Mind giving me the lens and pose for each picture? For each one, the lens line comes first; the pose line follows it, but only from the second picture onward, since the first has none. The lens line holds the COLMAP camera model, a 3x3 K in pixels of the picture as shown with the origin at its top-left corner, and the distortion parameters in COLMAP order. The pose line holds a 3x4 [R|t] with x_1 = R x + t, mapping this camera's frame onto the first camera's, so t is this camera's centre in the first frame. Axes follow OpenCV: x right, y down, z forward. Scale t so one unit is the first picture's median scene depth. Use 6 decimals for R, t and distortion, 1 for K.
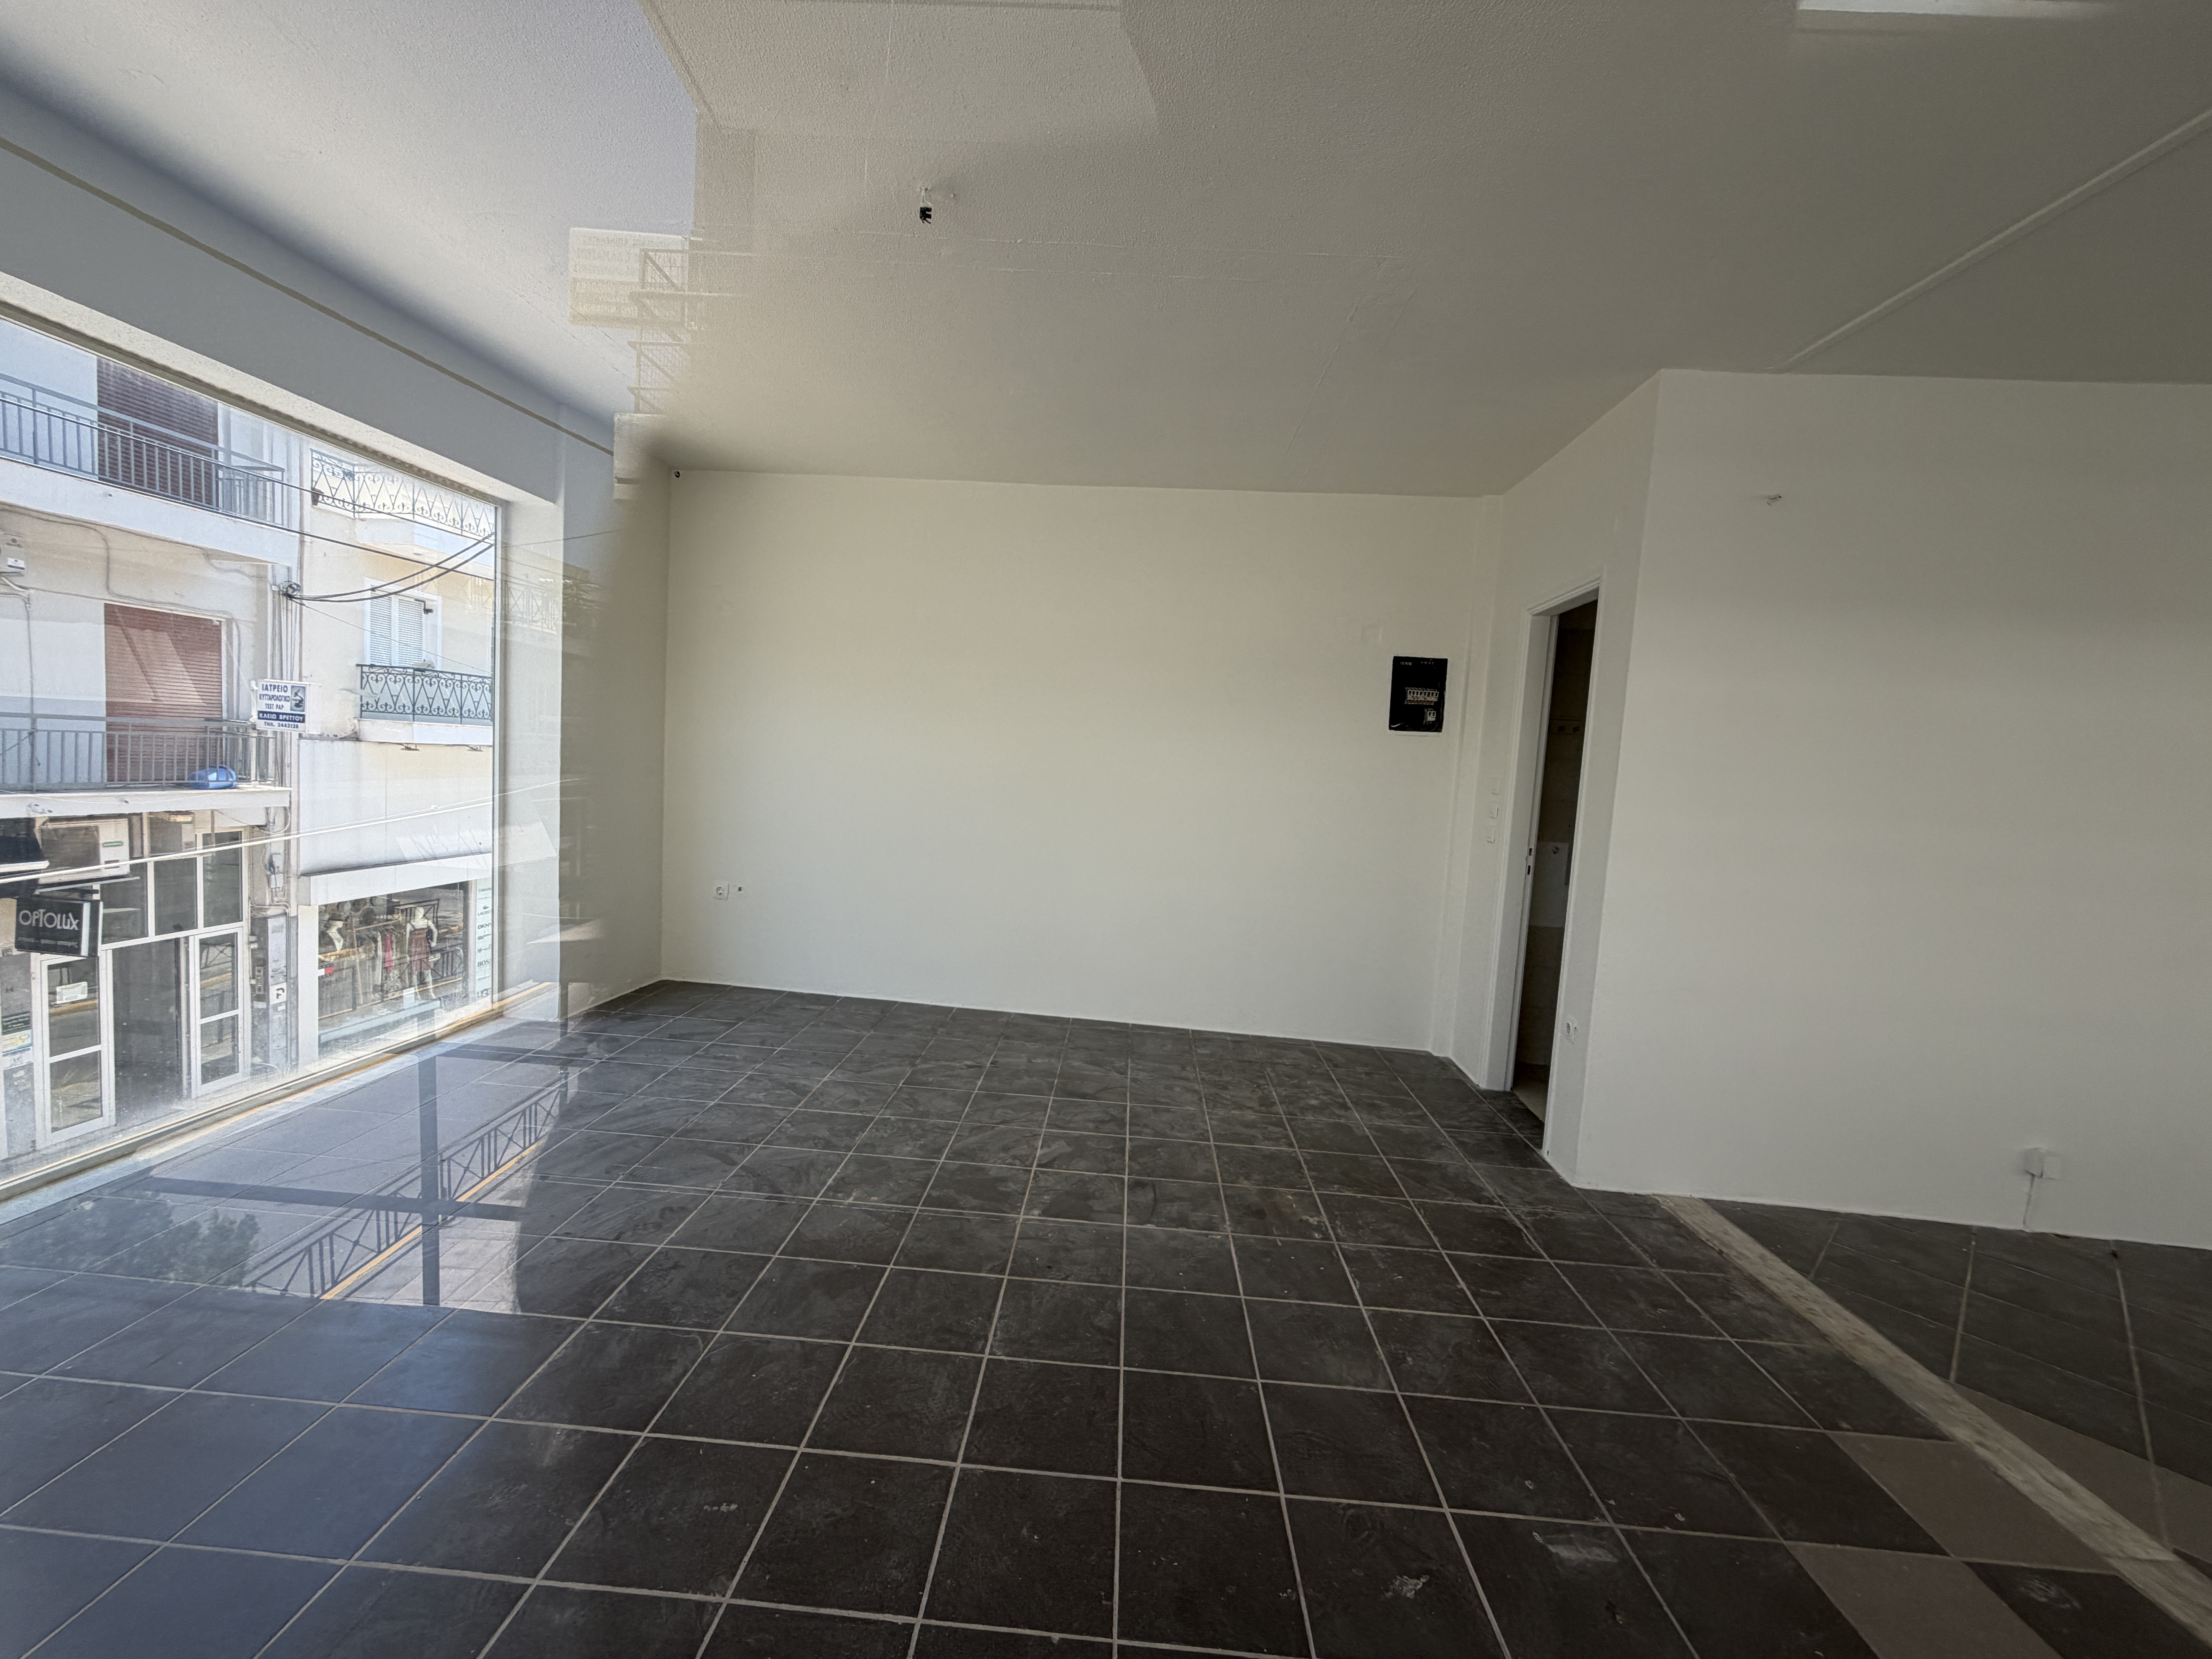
lens RADIAL K [[891.6, 0, 1116.2], [0, 891.6, 840.7], [0, 0, 1]] dist [-0.000528, -0.000192]
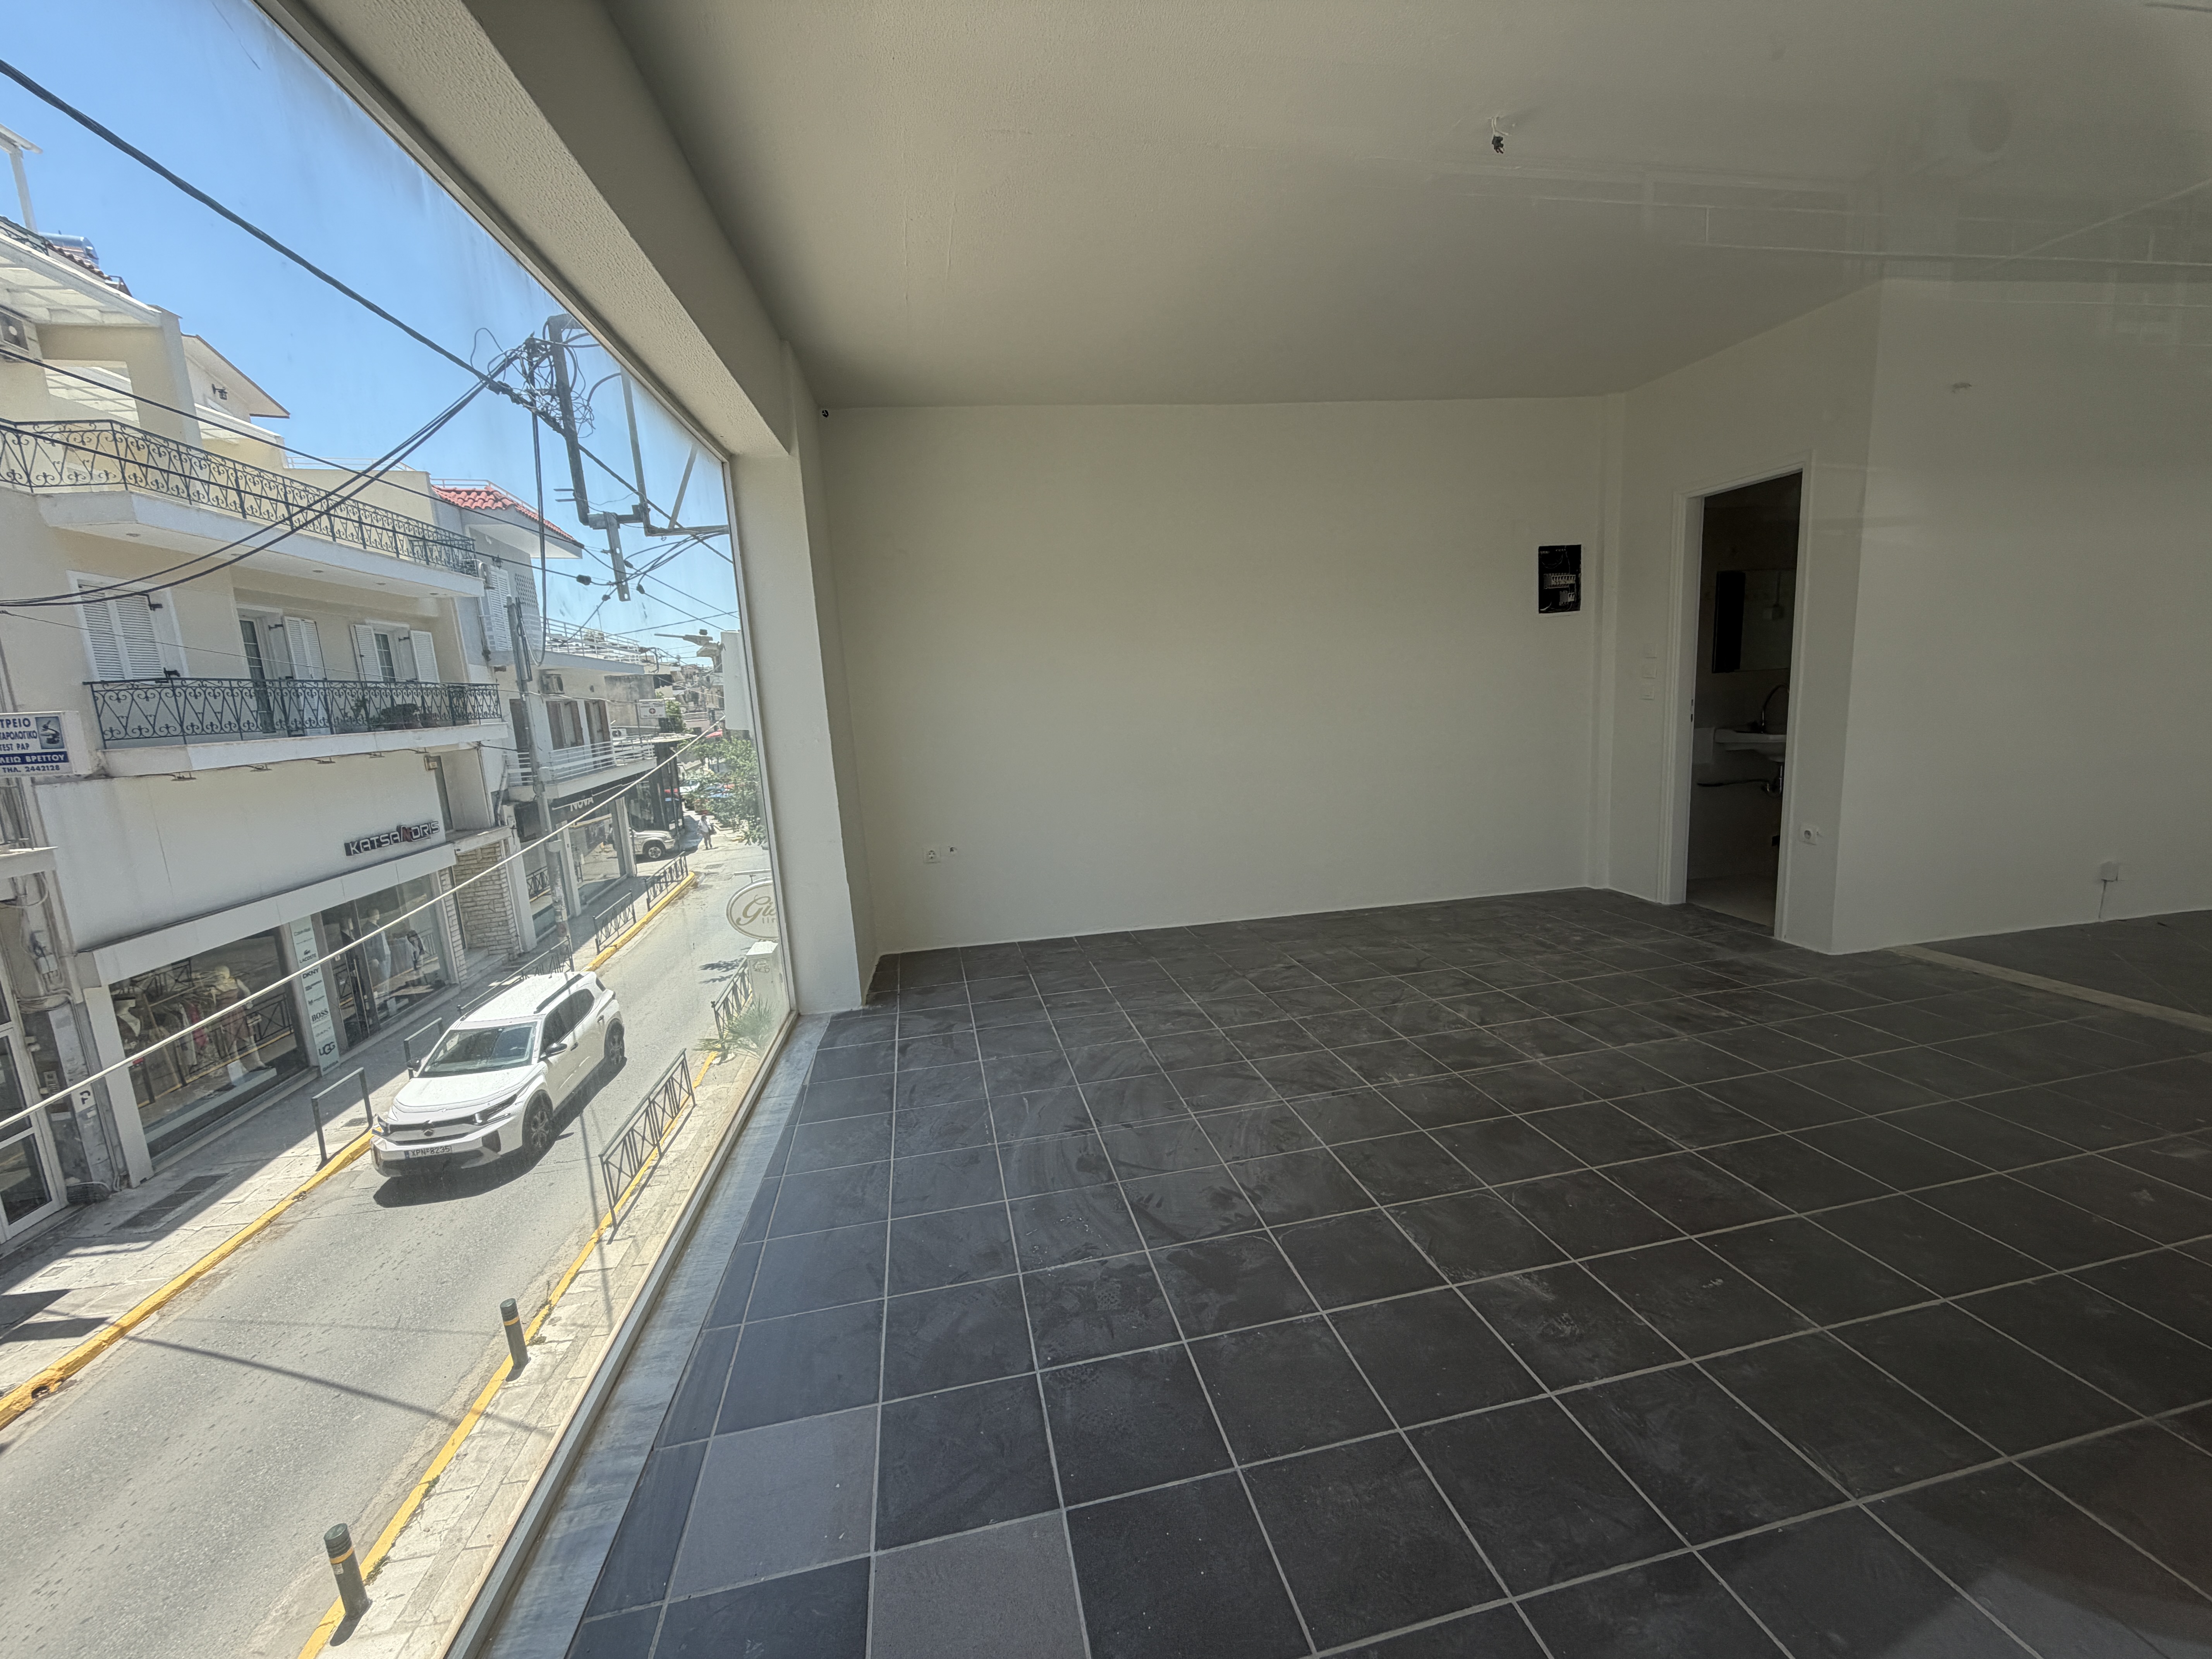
lens RADIAL K [[891.6, 0, 1085.8], [0, 891.6, 841.4], [0, 0, 1]] dist [-0.000528, -0.000192]
pose [[0.961410, -0.161019, 0.223077, -0.653285], [0.141295, 0.984717, 0.101828, -0.043365], [-0.236064, -0.066379, 0.969468, 0.026333]]
